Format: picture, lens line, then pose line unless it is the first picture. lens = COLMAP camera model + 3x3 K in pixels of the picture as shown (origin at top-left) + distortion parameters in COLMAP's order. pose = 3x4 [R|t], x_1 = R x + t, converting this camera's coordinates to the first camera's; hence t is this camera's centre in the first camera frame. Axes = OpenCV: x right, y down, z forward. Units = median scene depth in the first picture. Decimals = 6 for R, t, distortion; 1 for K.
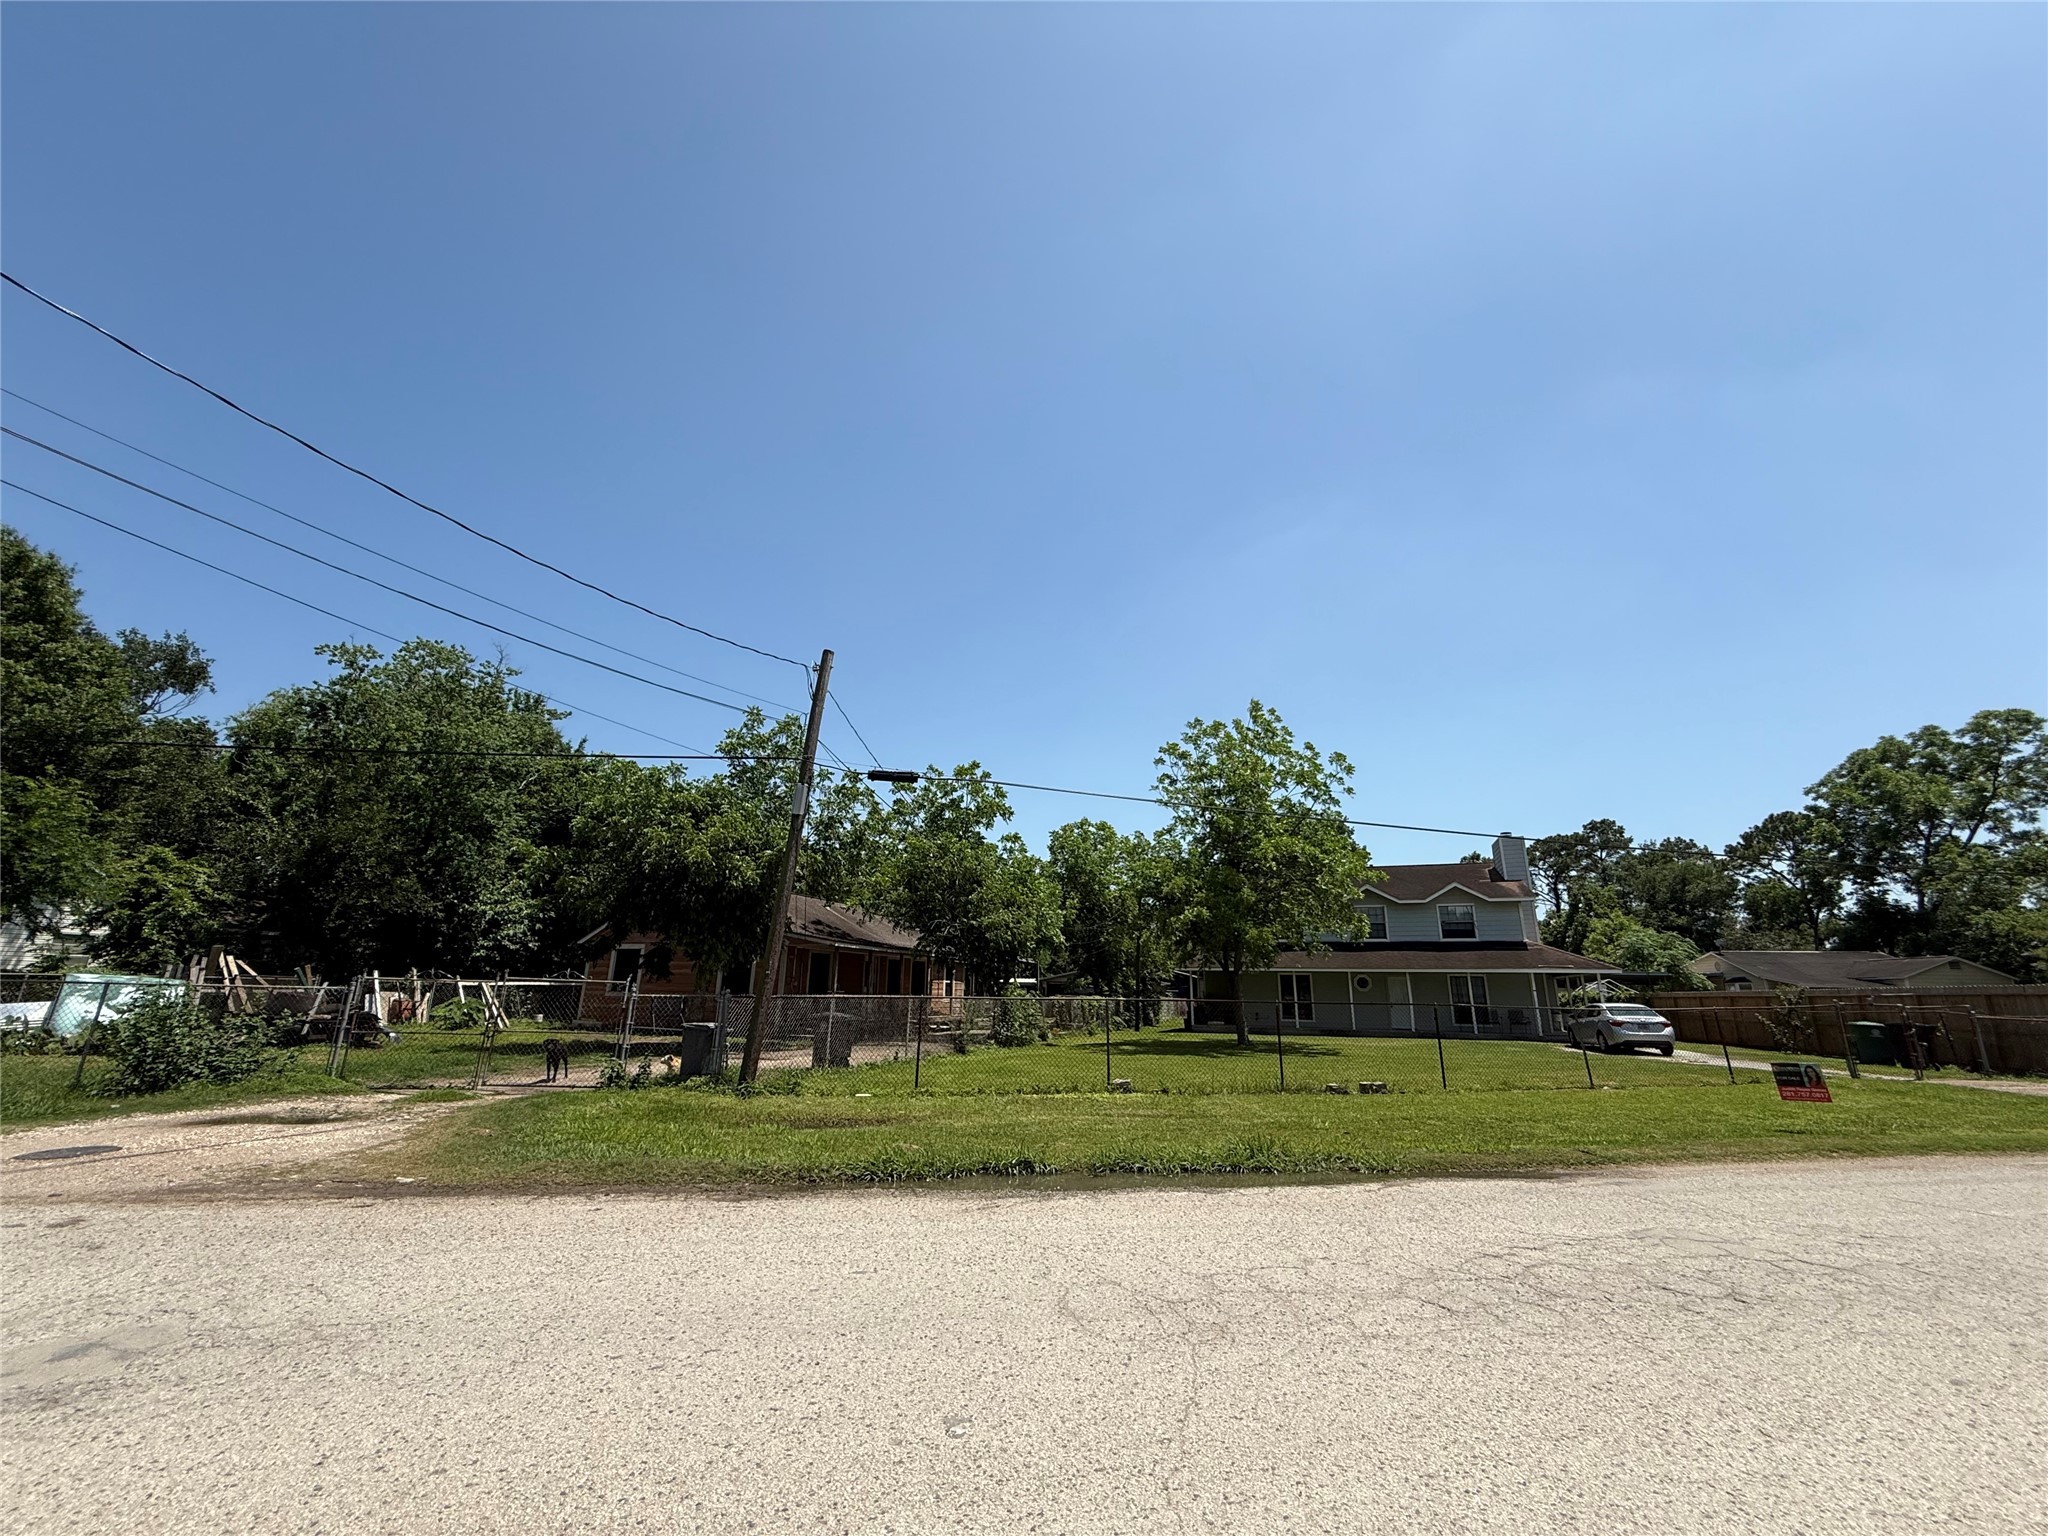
lens RADIAL K [[827.9, 0, 1022.7], [0, 827.9, 764.6], [0, 0, 1]] dist [0.001665, 0.001275]
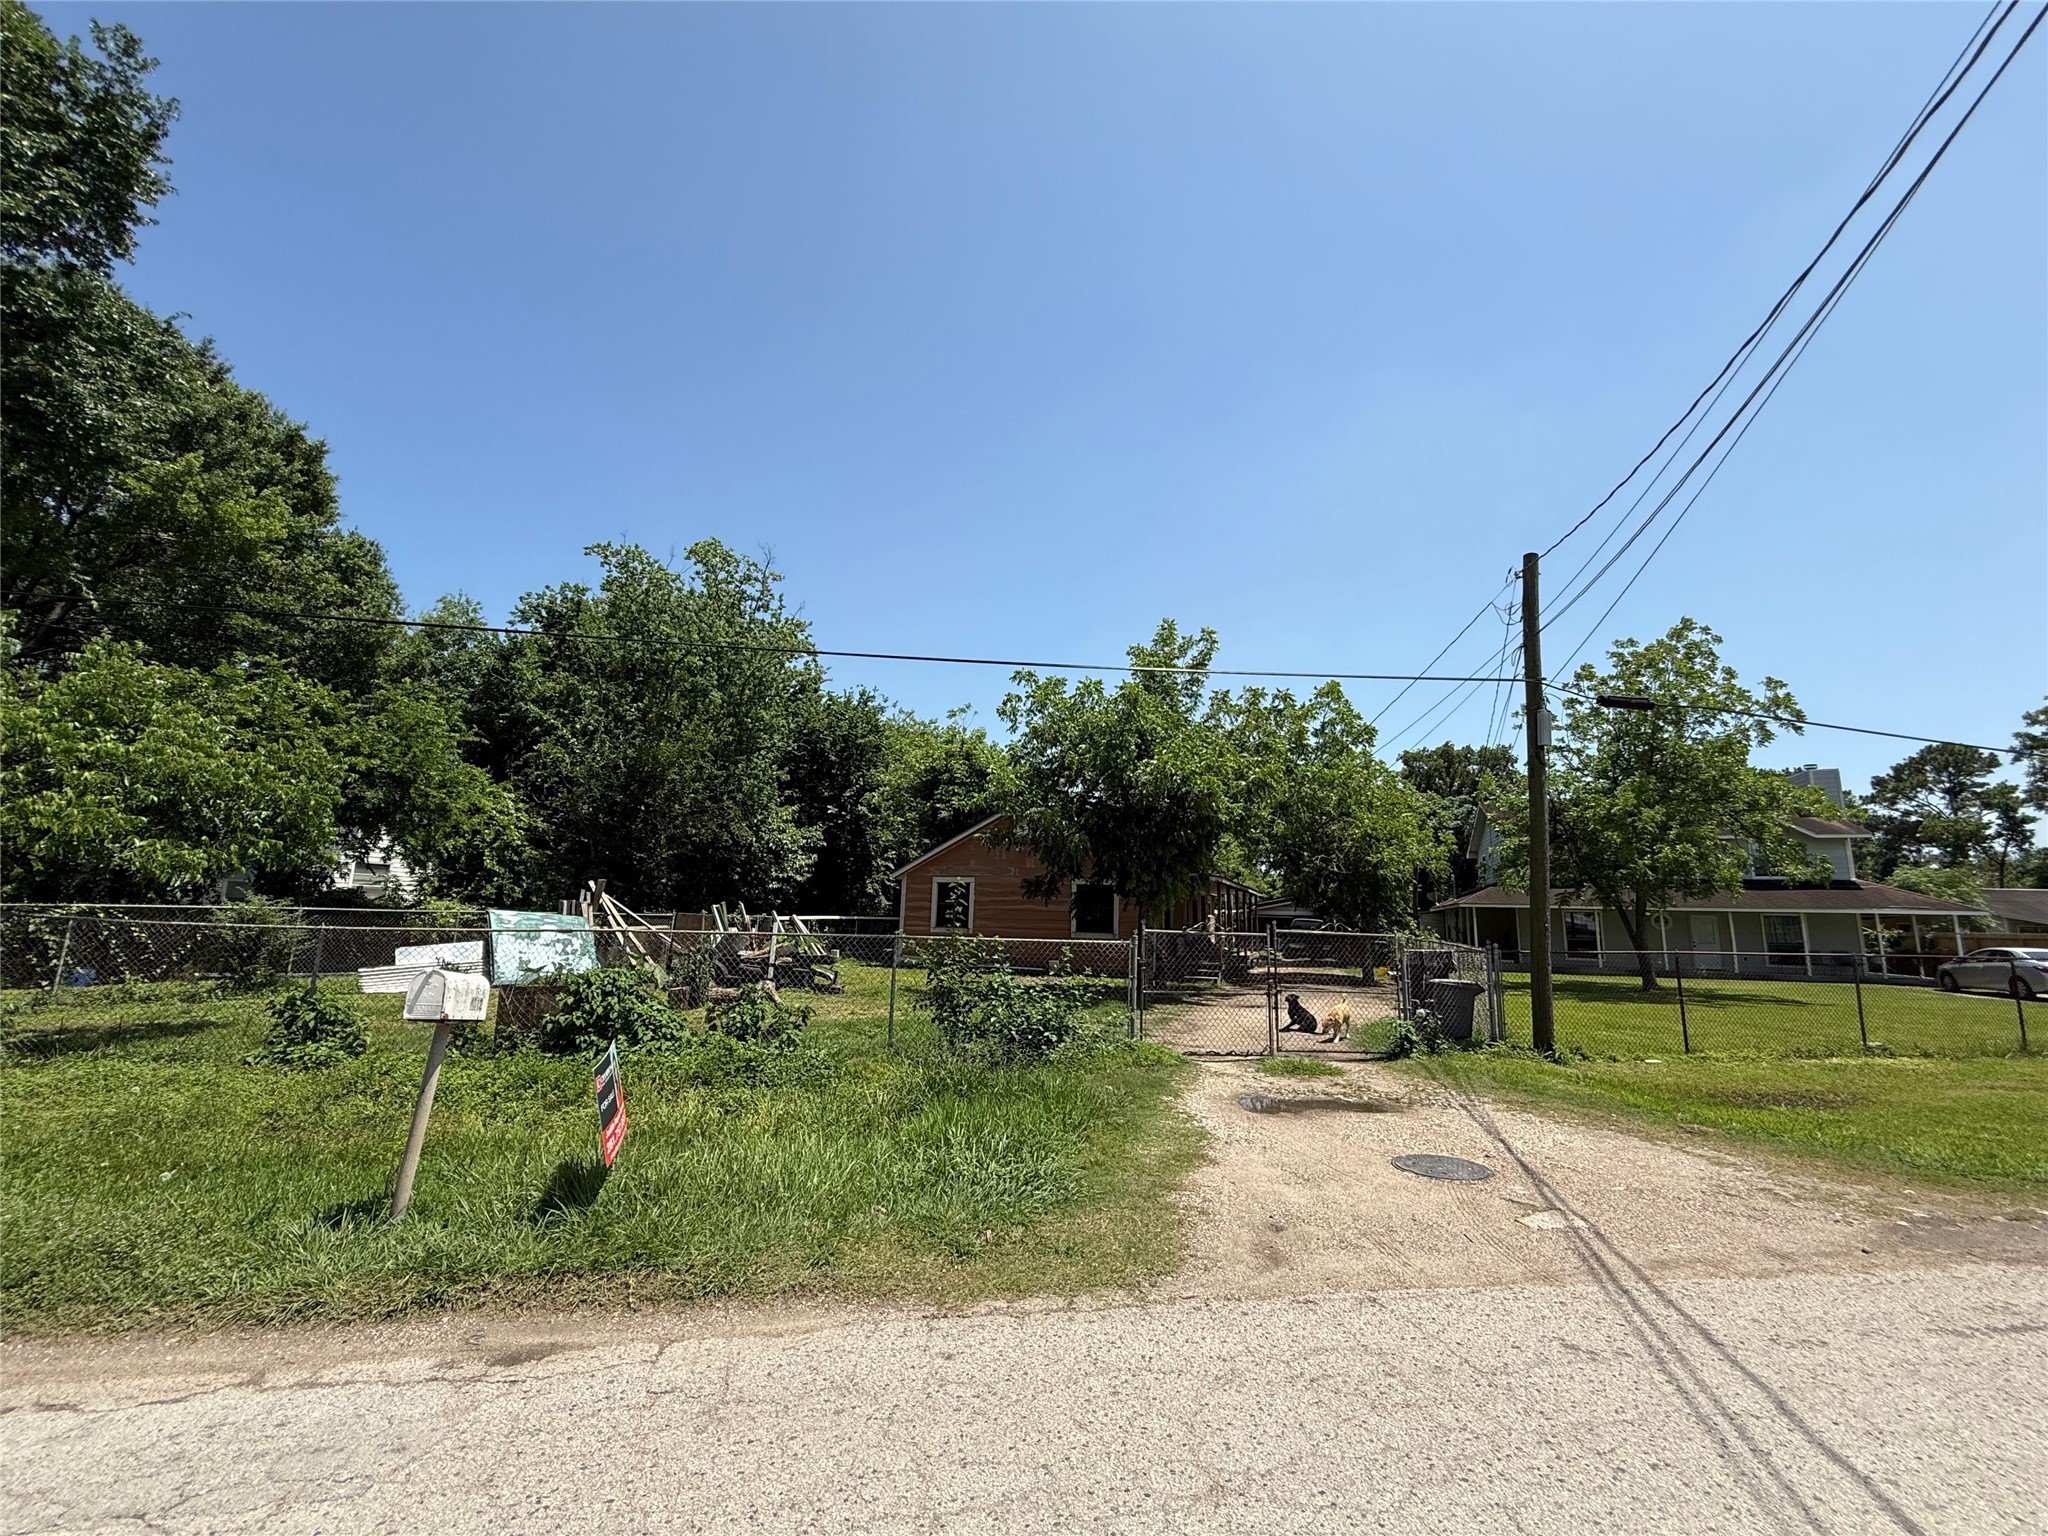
lens RADIAL K [[827.9, 0, 1004.1], [0, 827.9, 774.2], [0, 0, 1]] dist [0.001665, 0.001275]
pose [[0.999827, 0.009795, 0.015794, -0.454274], [-0.011443, 0.994095, 0.107909, -0.000289], [-0.014644, -0.108071, 0.994035, 0.087535]]
